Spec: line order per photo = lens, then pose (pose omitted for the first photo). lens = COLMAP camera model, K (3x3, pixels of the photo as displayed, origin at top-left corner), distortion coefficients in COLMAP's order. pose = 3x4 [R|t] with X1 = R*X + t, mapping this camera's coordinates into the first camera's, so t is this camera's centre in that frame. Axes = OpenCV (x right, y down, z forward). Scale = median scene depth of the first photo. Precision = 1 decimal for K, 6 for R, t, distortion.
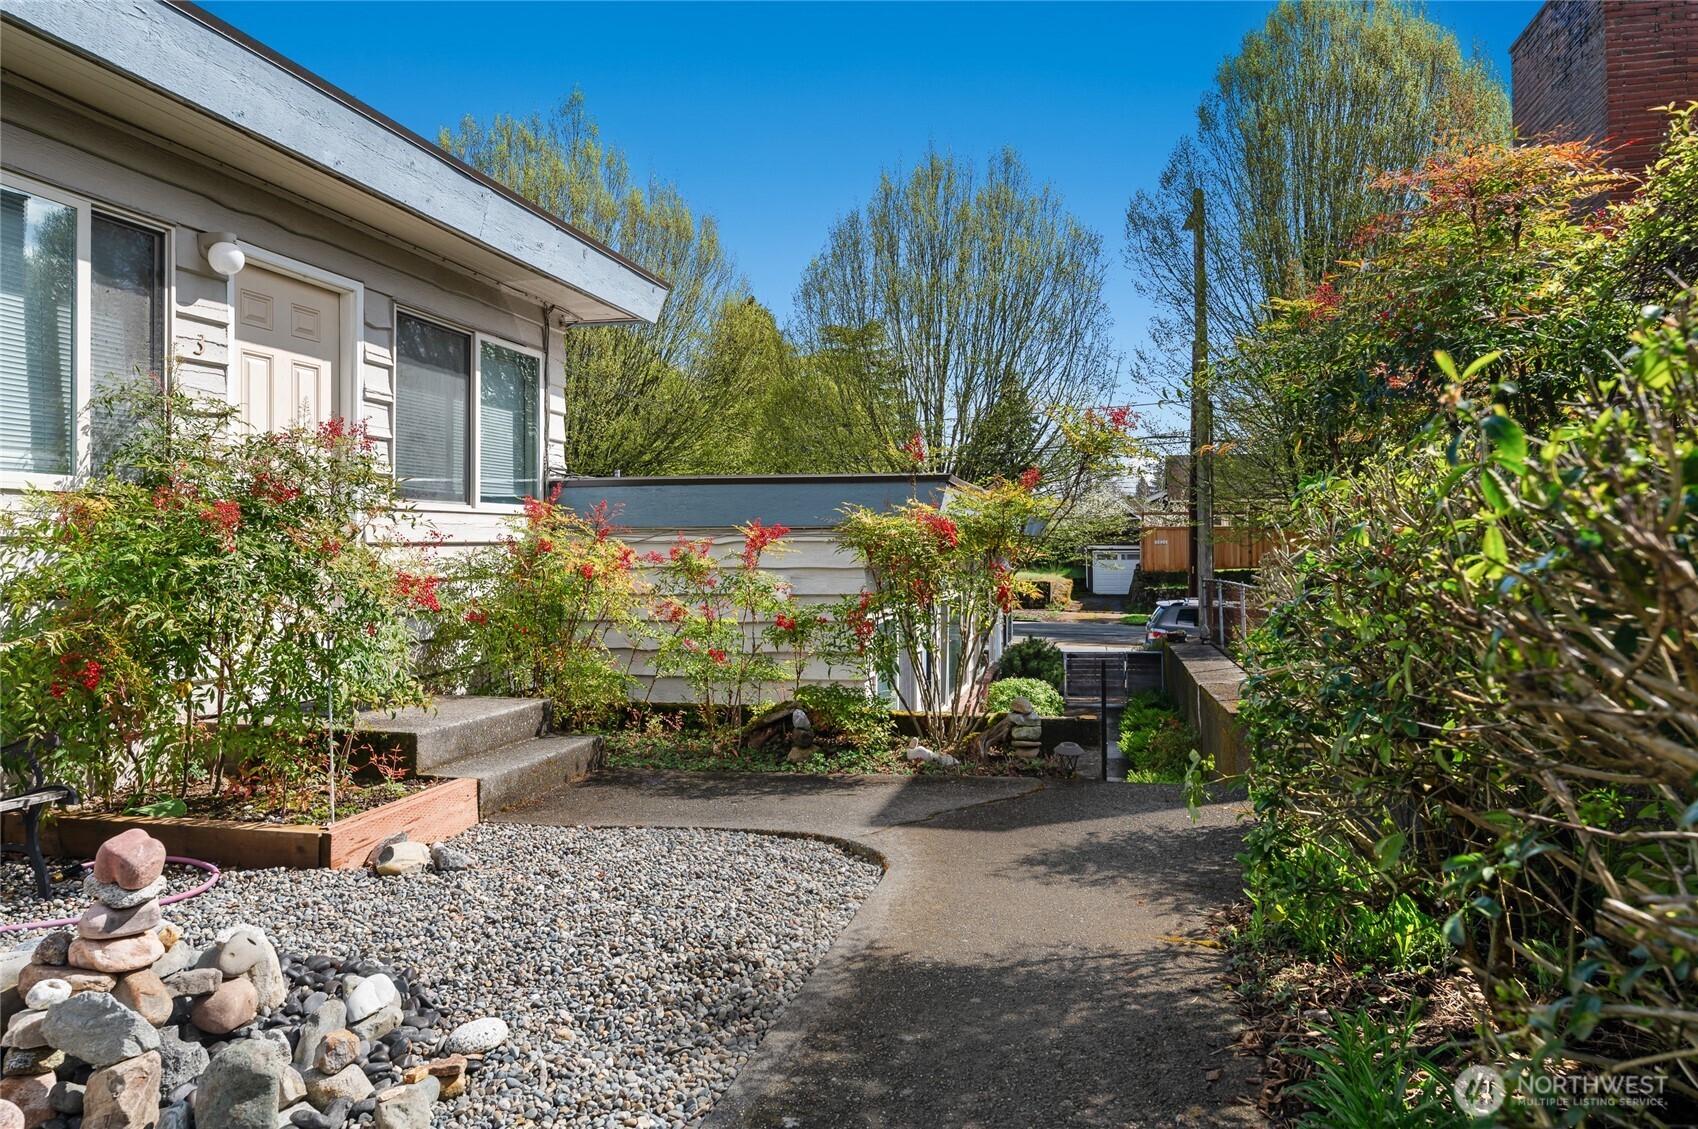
lens RADIAL K [[1120.8, 0, 850.1], [0, 1120.8, 559.9], [0, 0, 1]] dist [-0.053616, -0.002047]
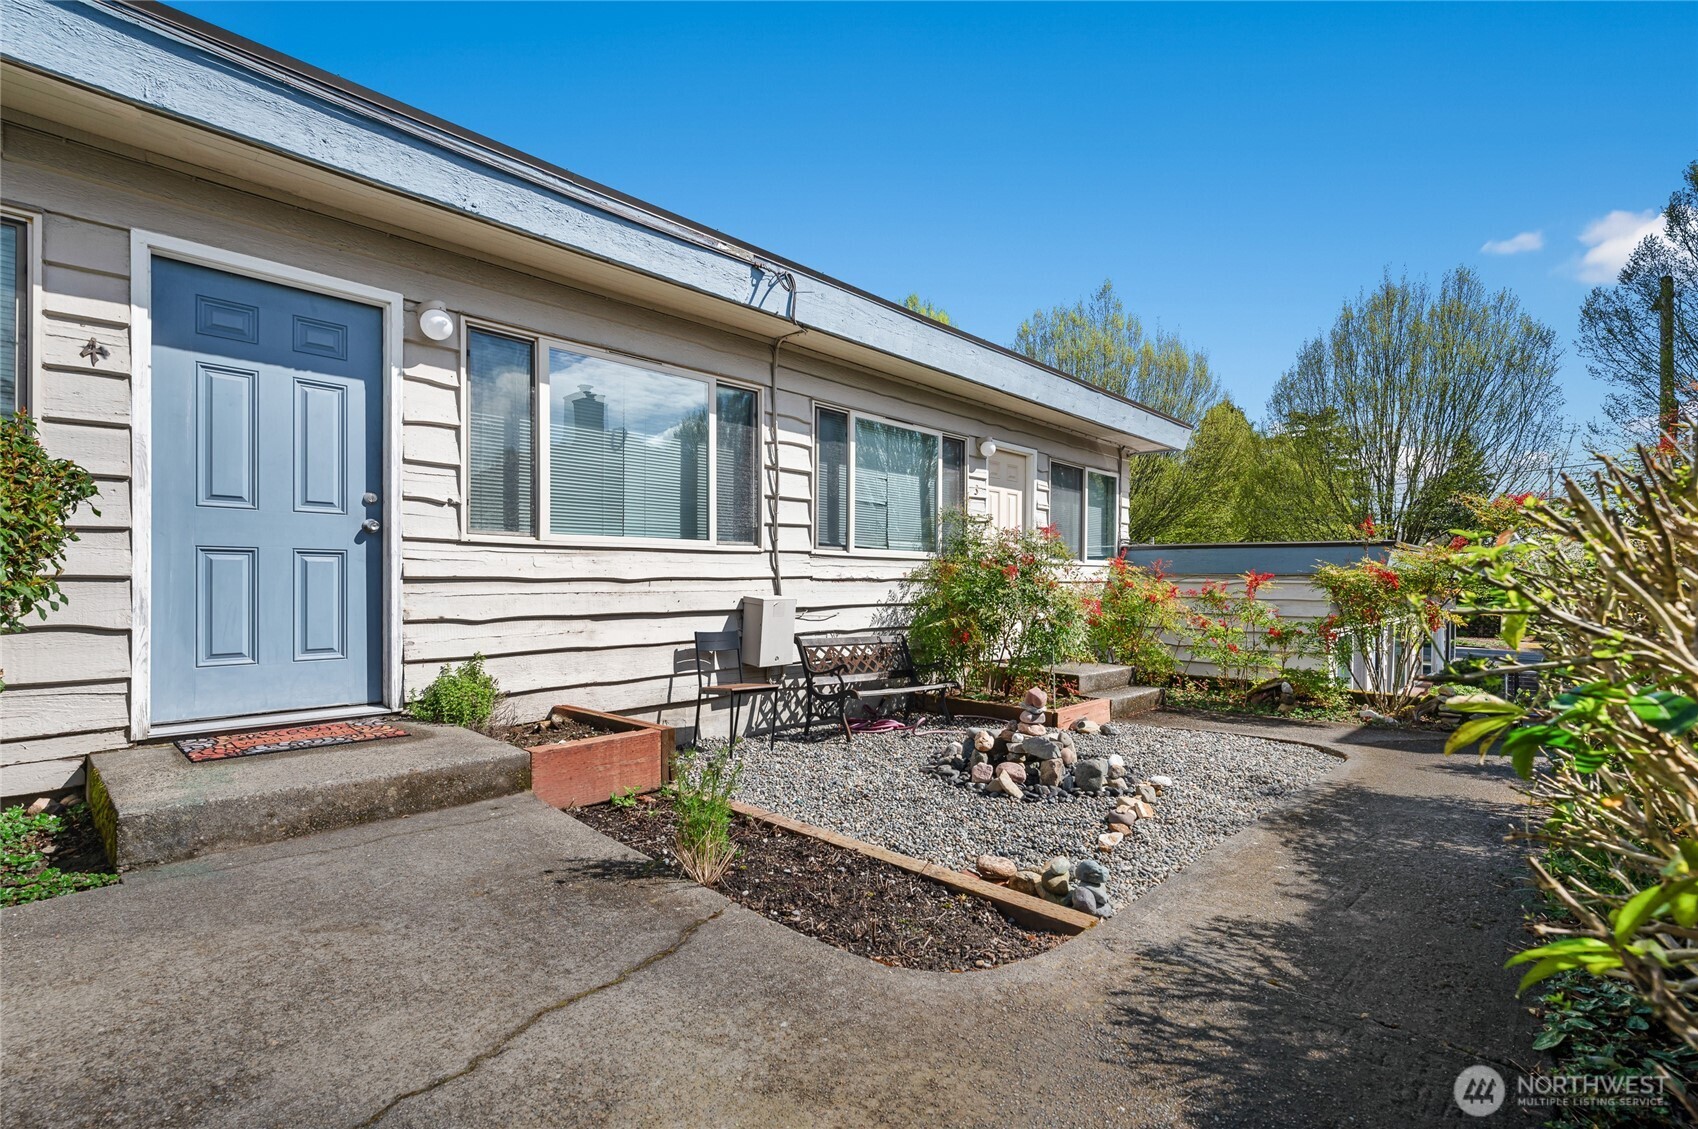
lens RADIAL K [[788.9, 0, 845.8], [0, 788.9, 584.2], [0, 0, 1]] dist [-0.008409, 0.000421]
pose [[0.864080, 0.015467, -0.503118, -0.021945], [-0.018356, 0.999831, -0.000788, -0.003138], [0.503020, 0.009916, 0.864218, -0.354367]]
